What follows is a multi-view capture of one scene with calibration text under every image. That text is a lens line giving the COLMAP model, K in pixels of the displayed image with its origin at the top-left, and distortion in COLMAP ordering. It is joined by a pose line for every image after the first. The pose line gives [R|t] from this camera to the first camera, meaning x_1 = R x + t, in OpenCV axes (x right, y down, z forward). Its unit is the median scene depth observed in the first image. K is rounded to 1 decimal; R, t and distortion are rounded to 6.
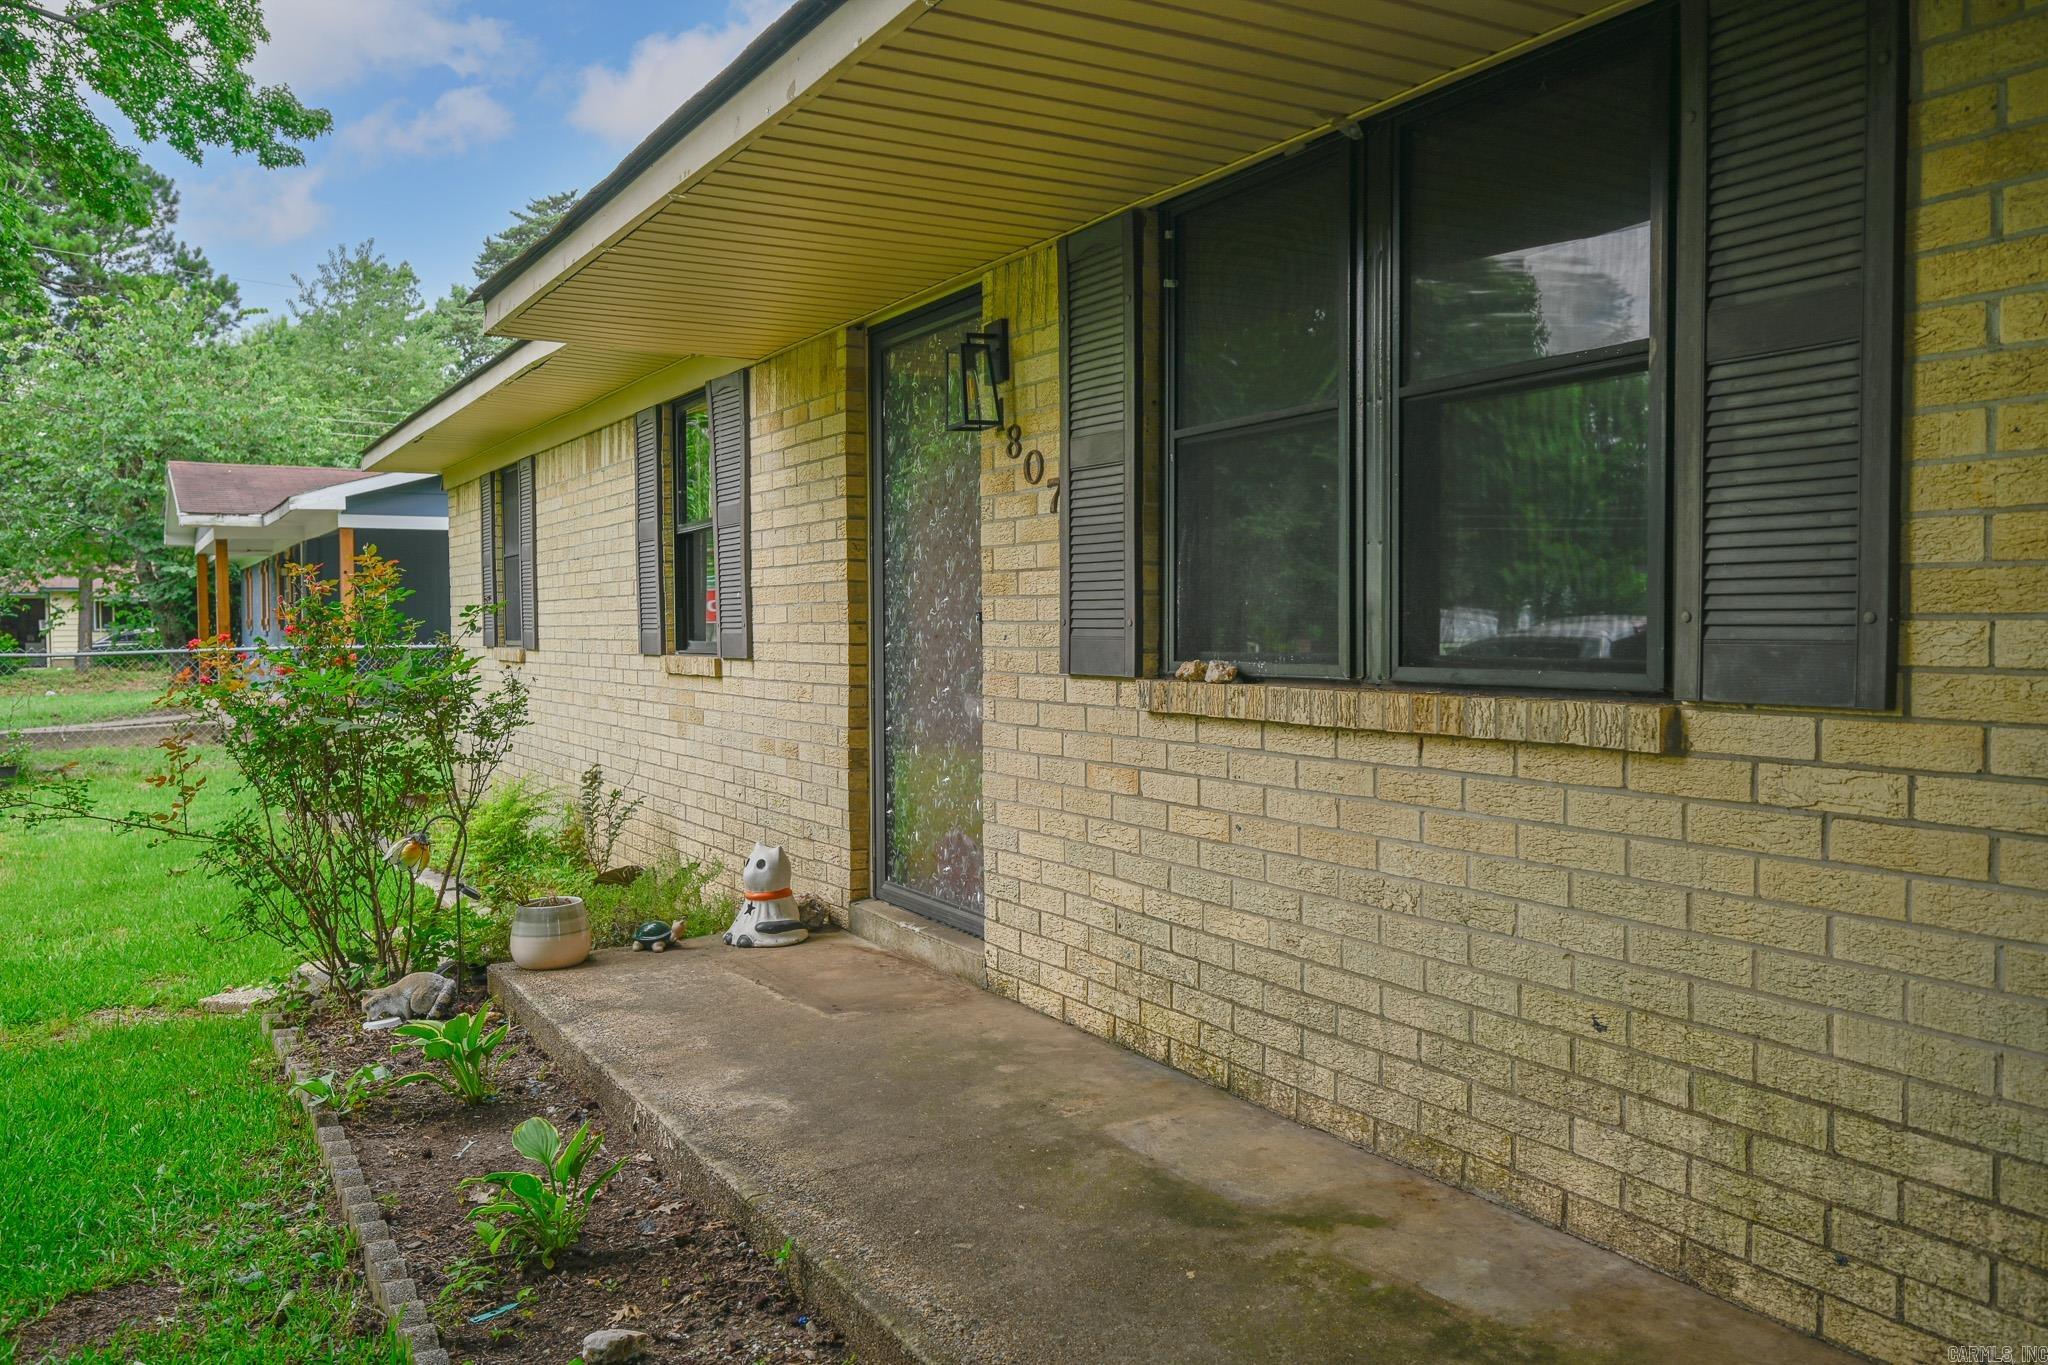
lens RADIAL K [[1575.1, 0, 1024.3], [0, 1575.1, 663.6], [0, 0, 1]] dist [-0.008987, -0.004649]
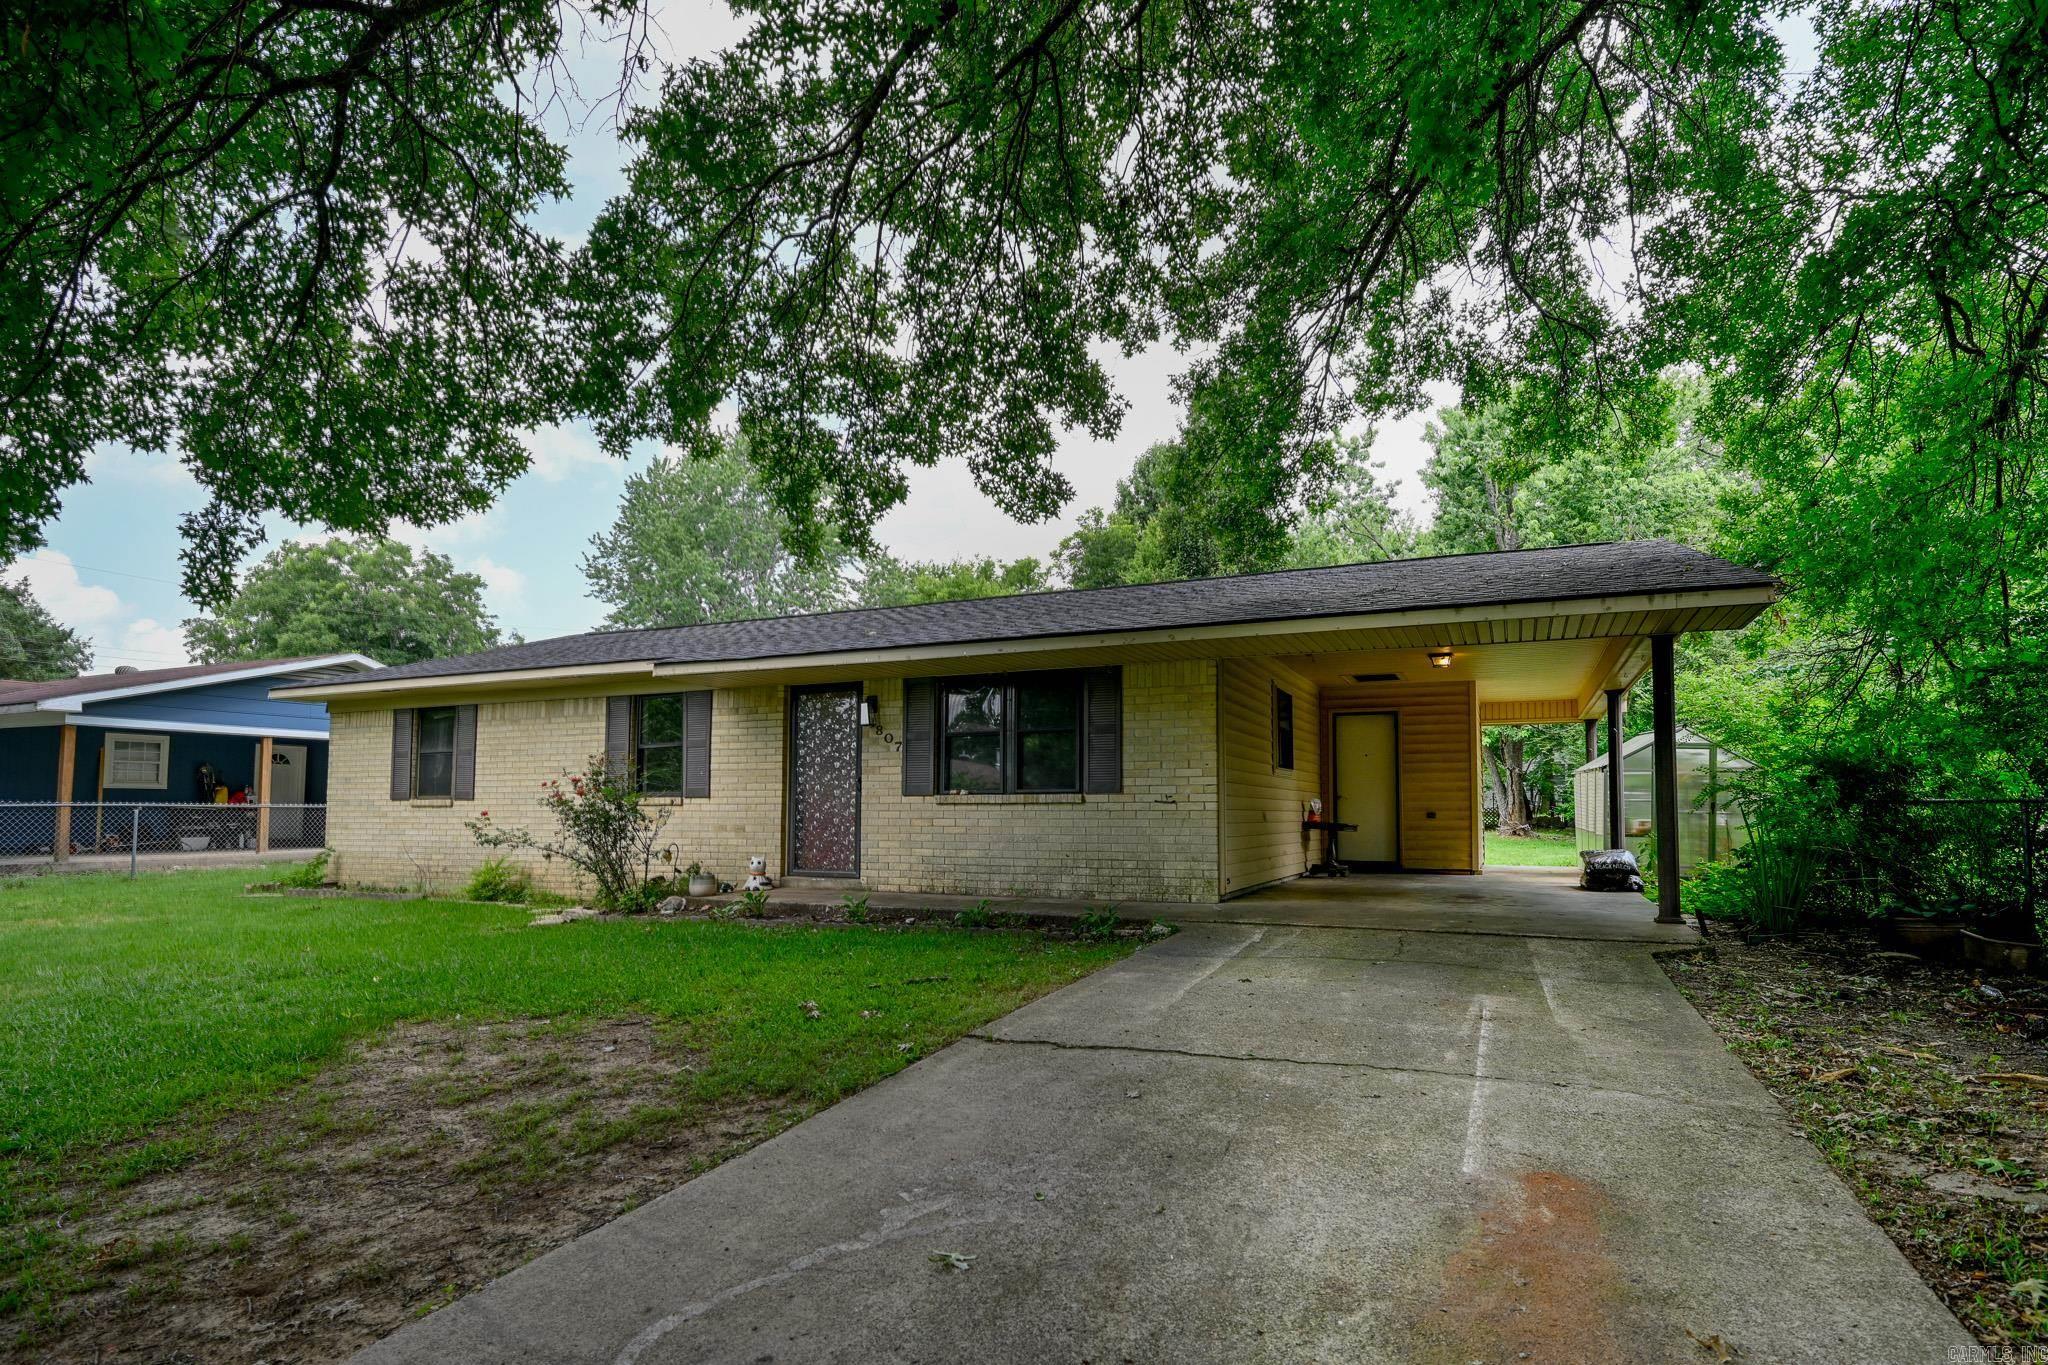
lens RADIAL K [[1110.8, 0, 1023.8], [0, 1110.8, 691.1], [0, 0, 1]] dist [-0.004160, -0.000182]
pose [[0.808191, 0.075482, 0.584064, -1.462625], [0.009475, 0.989957, -0.141050, 0.154216], [-0.588845, 0.119529, 0.799359, -1.452155]]
